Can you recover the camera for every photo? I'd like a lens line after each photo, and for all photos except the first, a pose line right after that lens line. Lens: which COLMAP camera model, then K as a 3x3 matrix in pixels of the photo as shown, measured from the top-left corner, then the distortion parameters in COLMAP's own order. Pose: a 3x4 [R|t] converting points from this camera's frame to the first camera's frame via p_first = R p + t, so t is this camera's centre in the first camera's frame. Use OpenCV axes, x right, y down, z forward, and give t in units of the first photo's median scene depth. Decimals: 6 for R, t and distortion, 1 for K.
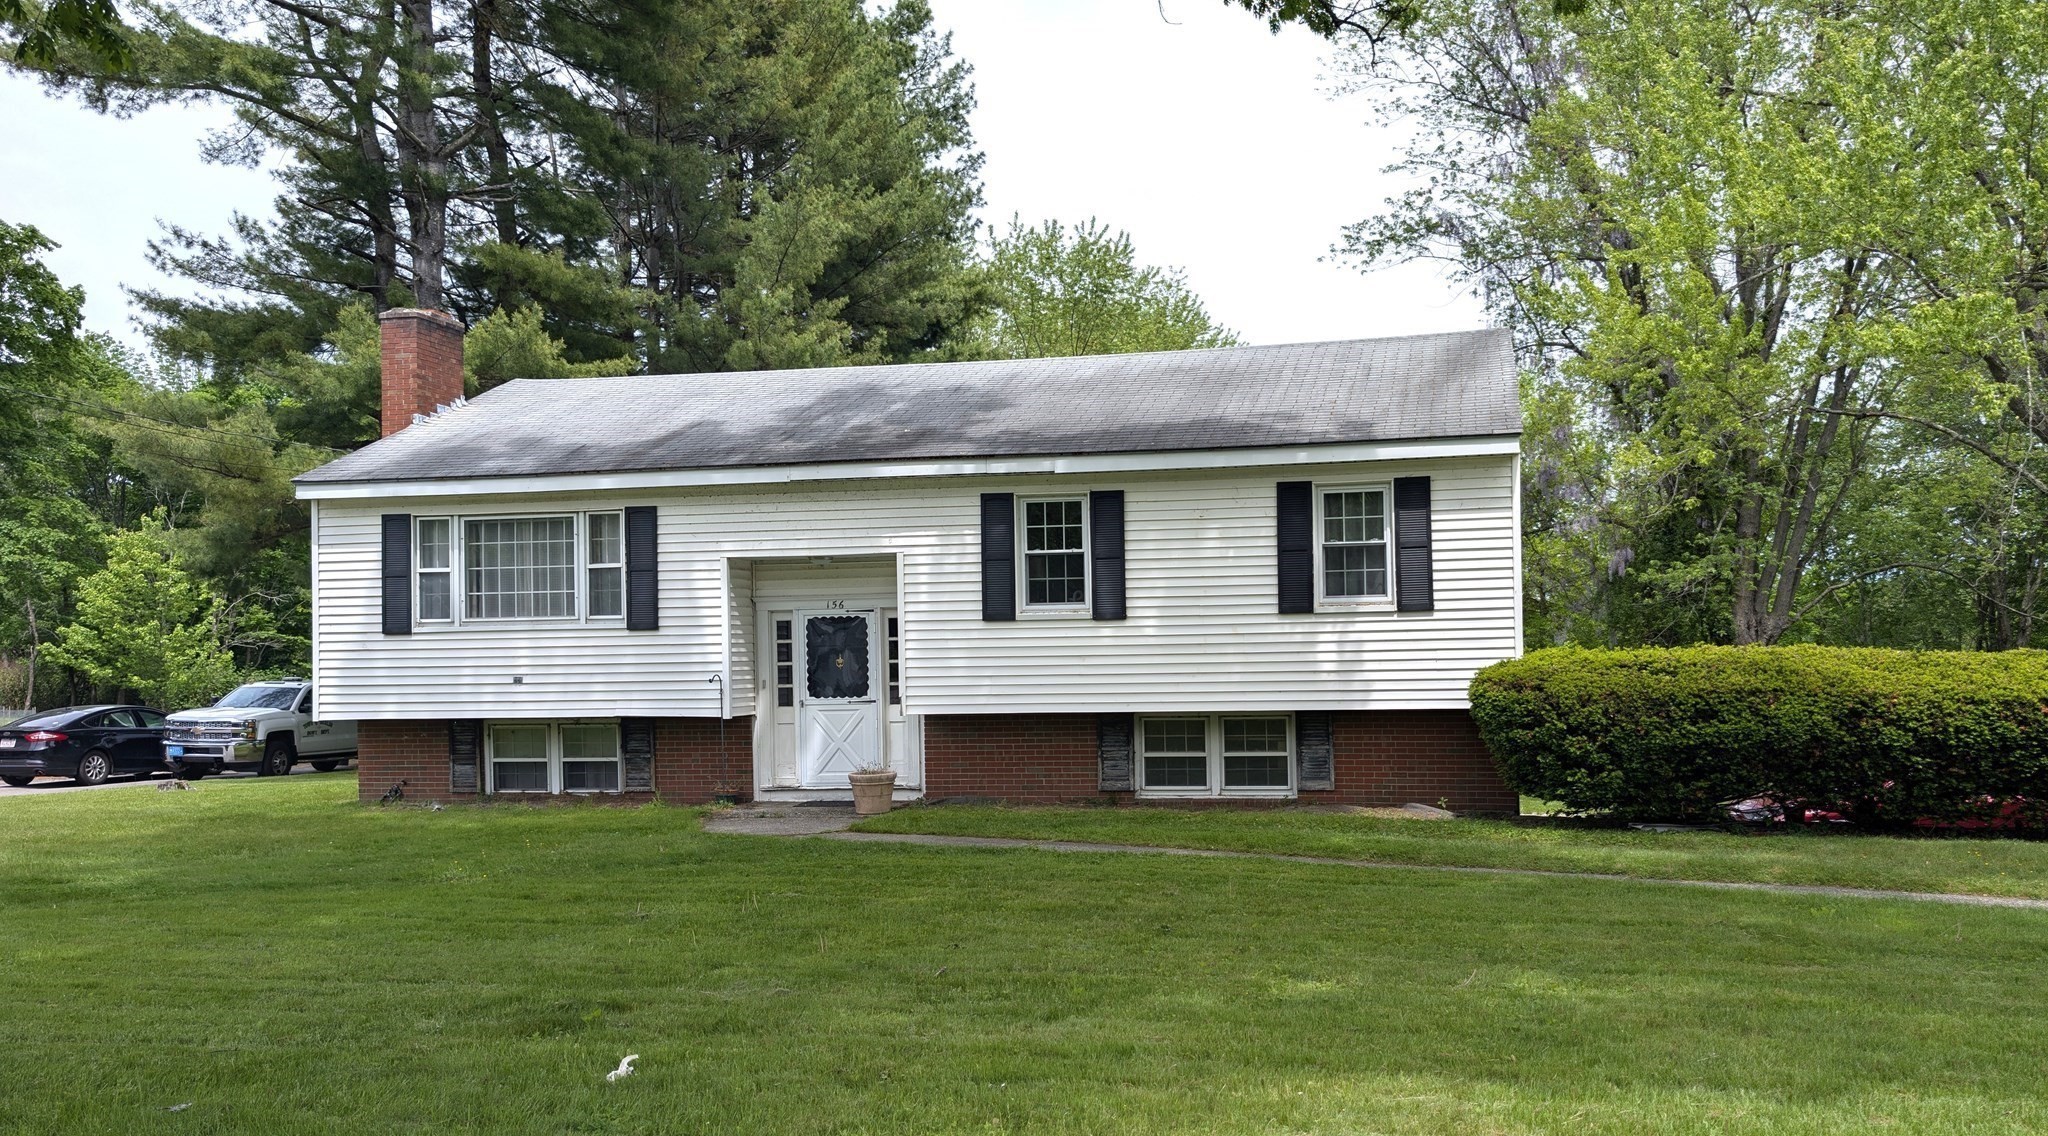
lens RADIAL K [[1616.3, 0, 1146.3], [0, 1616.3, 614.2], [0, 0, 1]] dist [-0.001163, -0.013904]
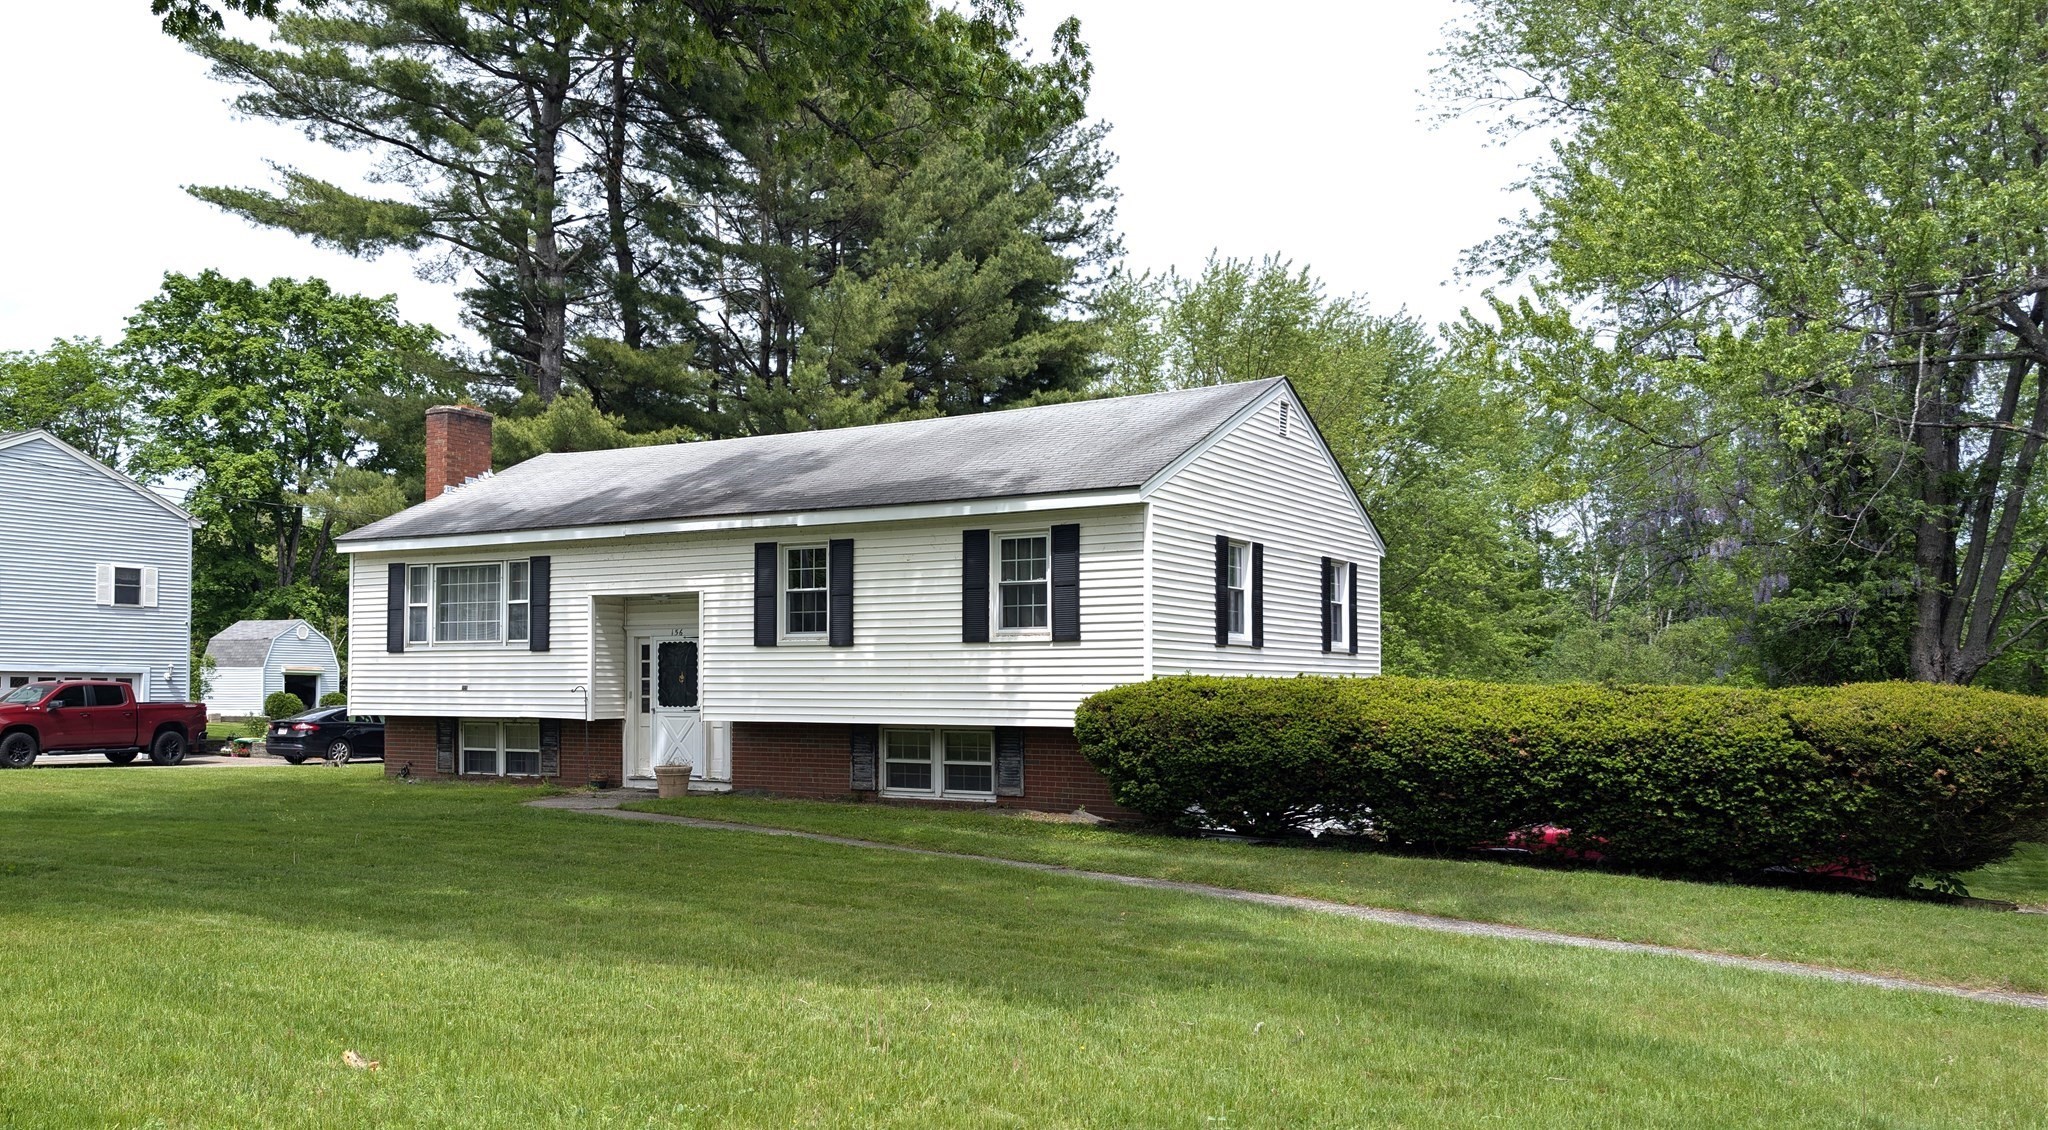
lens RADIAL K [[1616.3, 0, 944.7], [0, 1616.3, 605.1], [0, 0, 1]] dist [-0.001163, -0.013904]
pose [[0.932885, -0.001020, -0.360174, 0.466104], [-0.005647, 0.999832, -0.017457, -0.006580], [0.360131, 0.018319, 0.932722, -0.095976]]
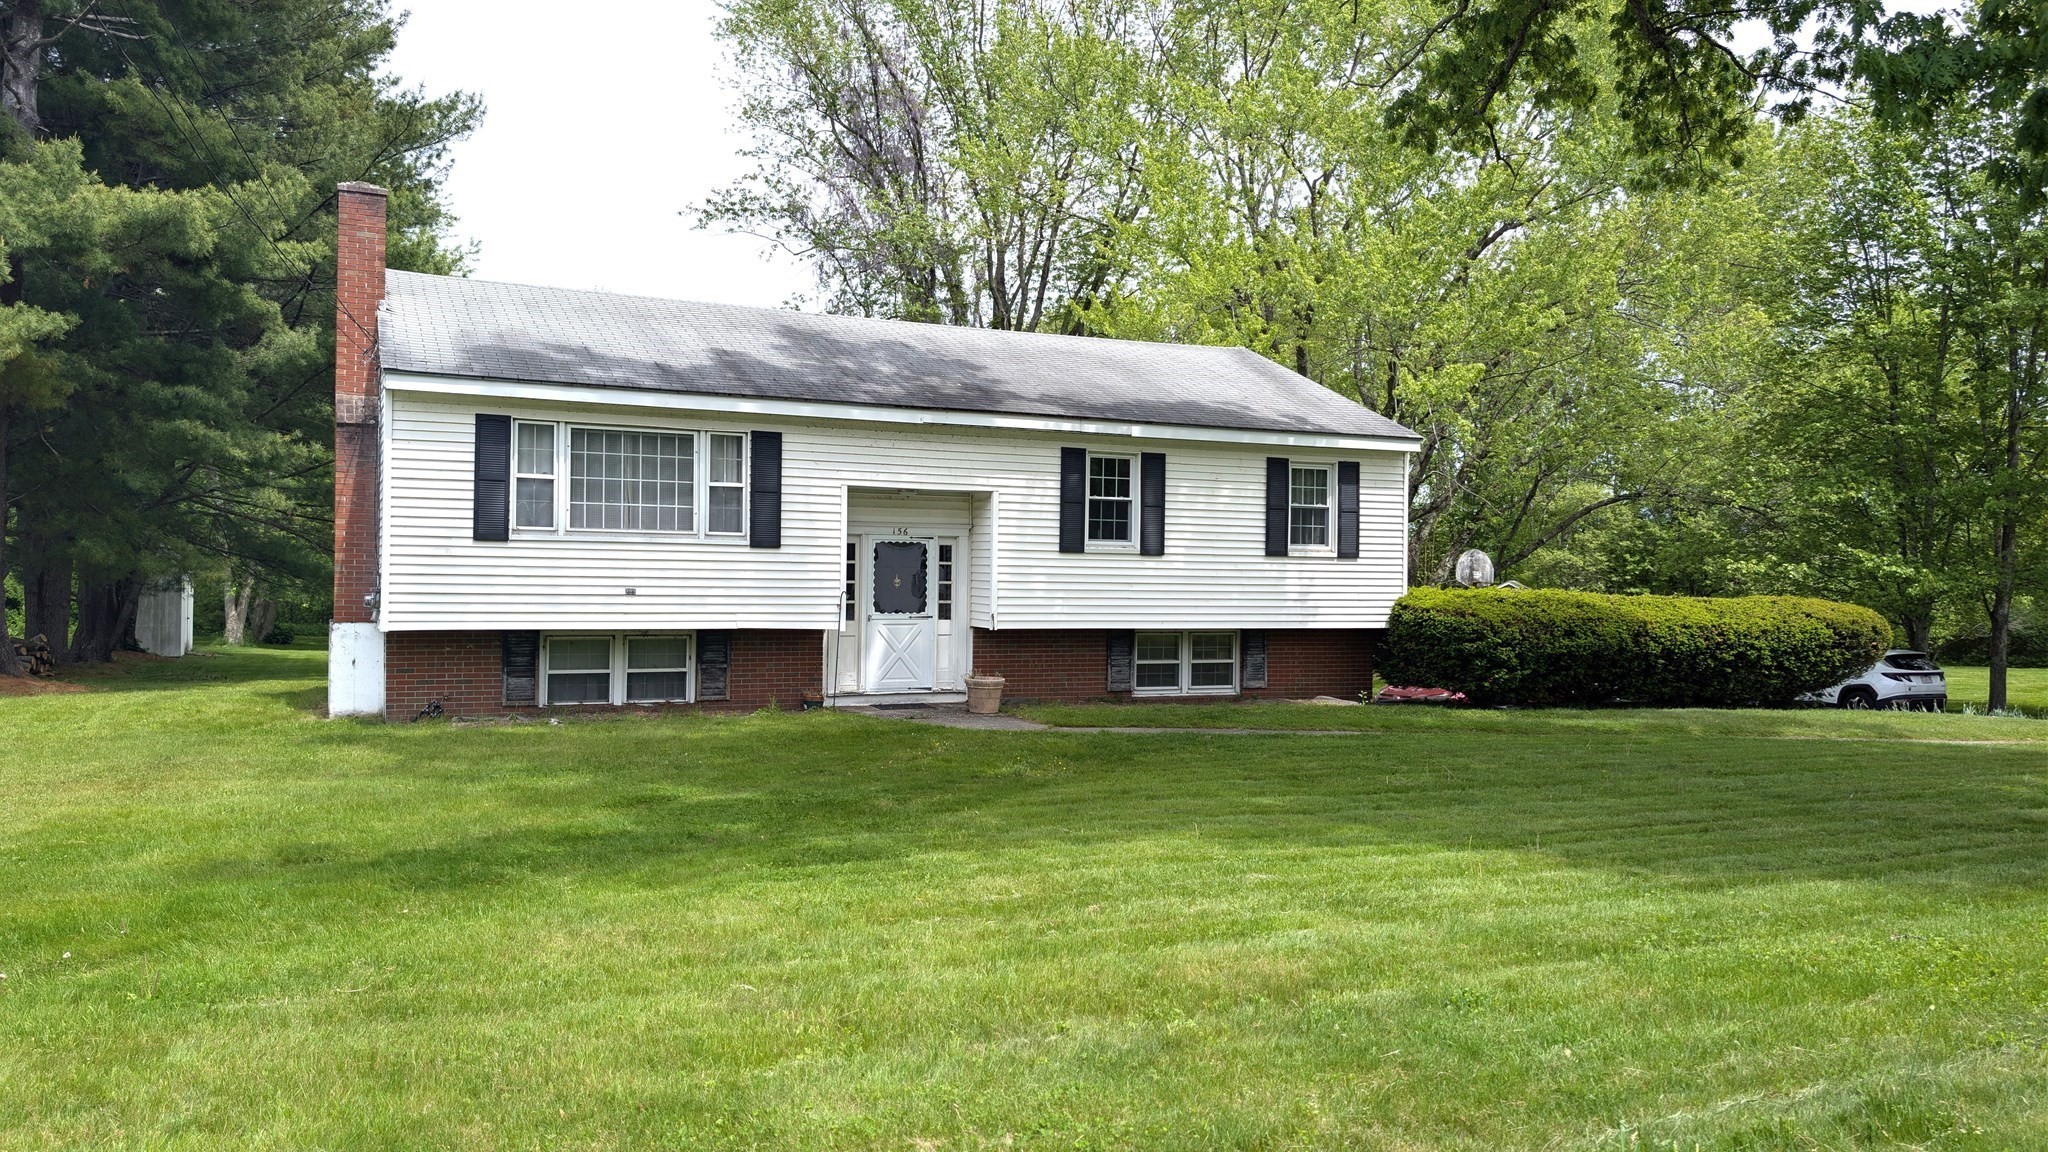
lens RADIAL K [[1448.0, 0, 1031.1], [0, 1448.0, 576.1], [0, 0, 1]] dist [0.026278, -0.006502]
pose [[0.824263, 0.029414, 0.565442, -0.713818], [-0.040325, 0.999163, 0.006808, 0.015108], [-0.564769, -0.028413, 0.824760, 0.113650]]
